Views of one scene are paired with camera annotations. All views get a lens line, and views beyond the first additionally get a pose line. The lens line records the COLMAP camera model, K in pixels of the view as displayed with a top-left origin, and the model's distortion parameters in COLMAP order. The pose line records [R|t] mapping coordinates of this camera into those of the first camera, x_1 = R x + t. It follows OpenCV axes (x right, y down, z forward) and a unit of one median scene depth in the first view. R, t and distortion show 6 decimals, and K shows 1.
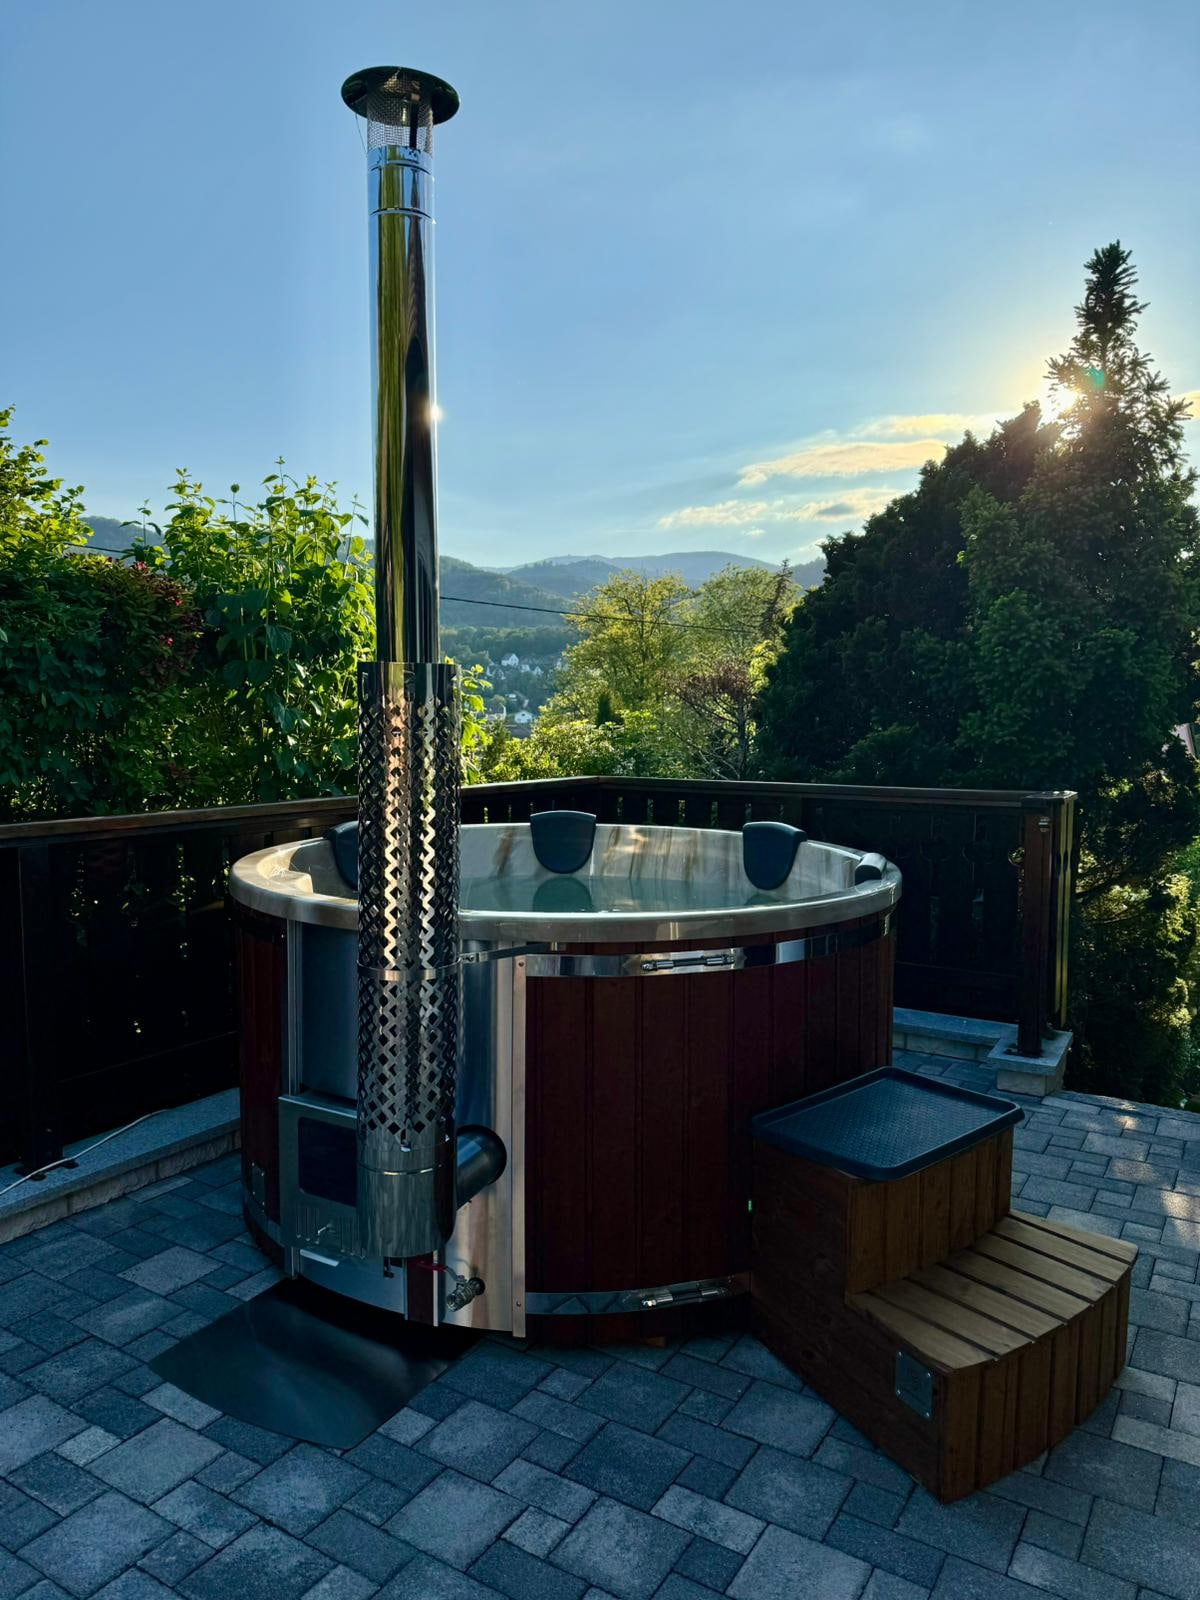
lens RADIAL K [[1149.3, 0, 600.0], [0, 1149.3, 800.0], [0, 0, 1]] dist [0.204487, 0.000194]
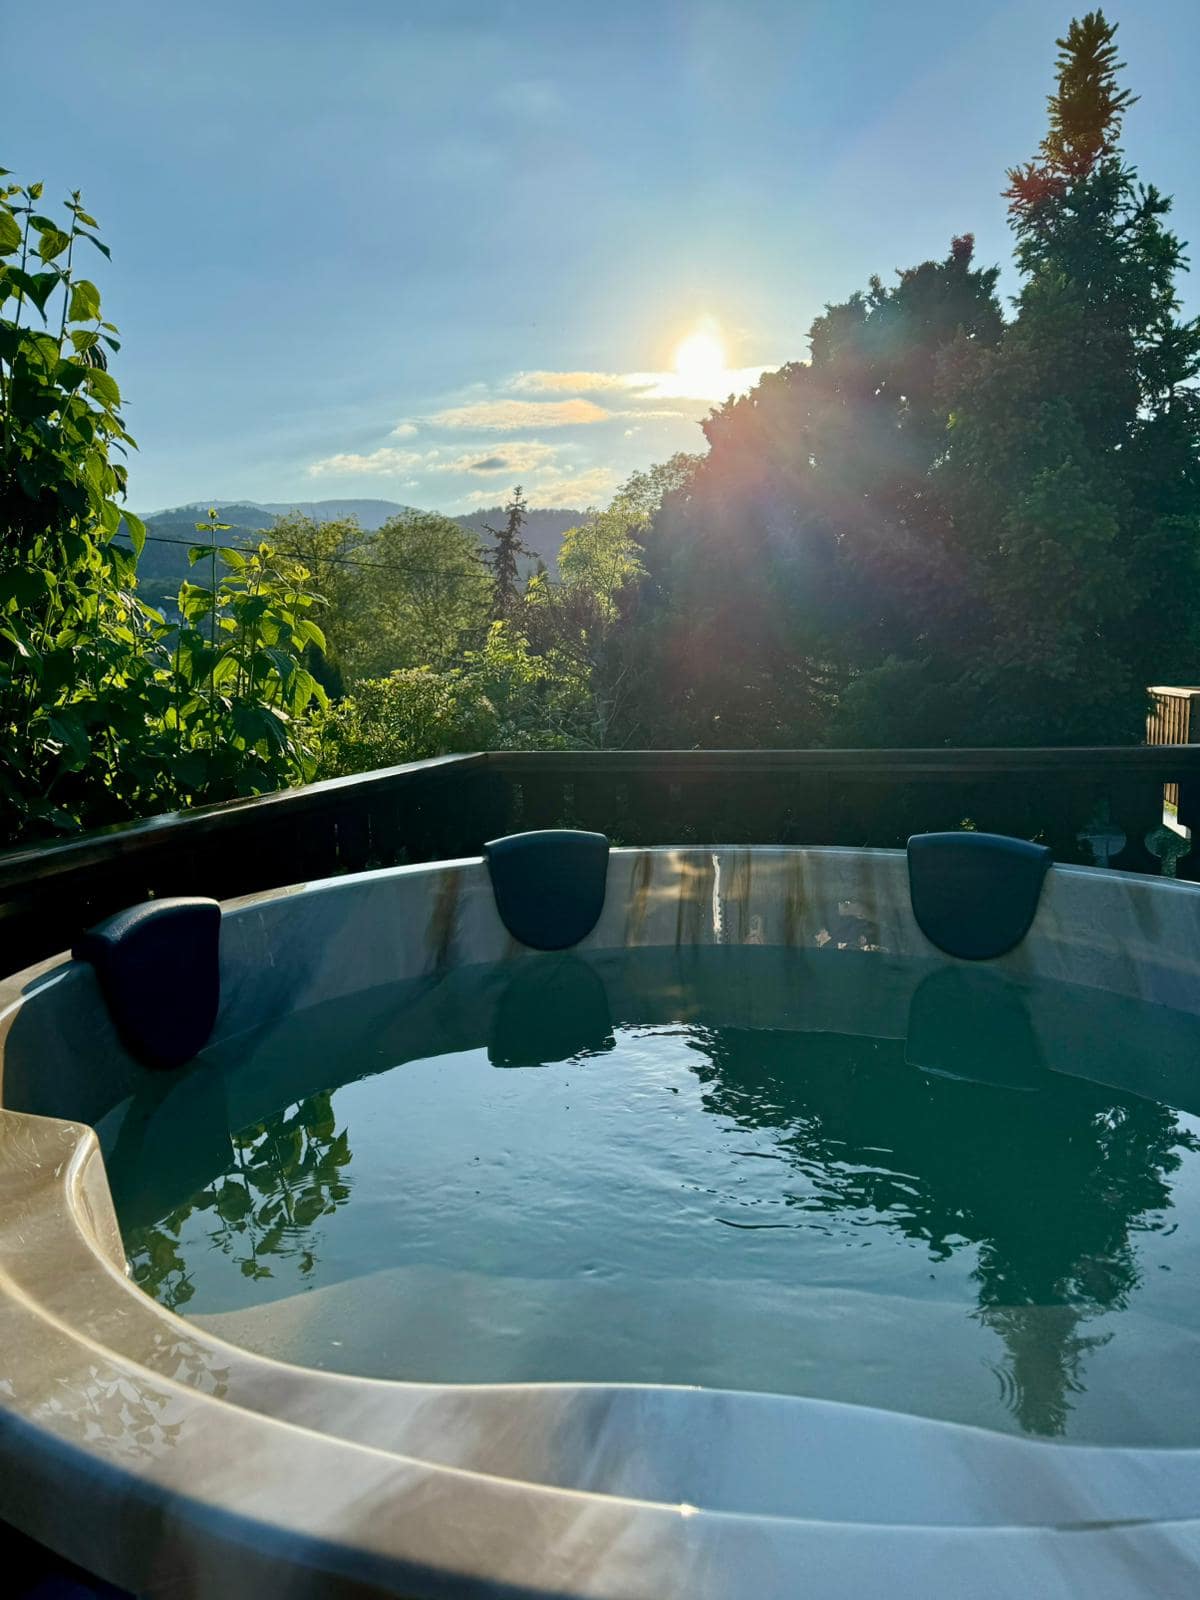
lens RADIAL K [[1152.9, 0, 600.0], [0, 1152.9, 800.0], [0, 0, 1]] dist [0.109209, -0.038863]
pose [[0.960375, -0.063510, 0.271378, -0.149731], [0.052523, 0.997486, 0.047568, -0.027641], [-0.273717, -0.031430, 0.961297, 0.491297]]
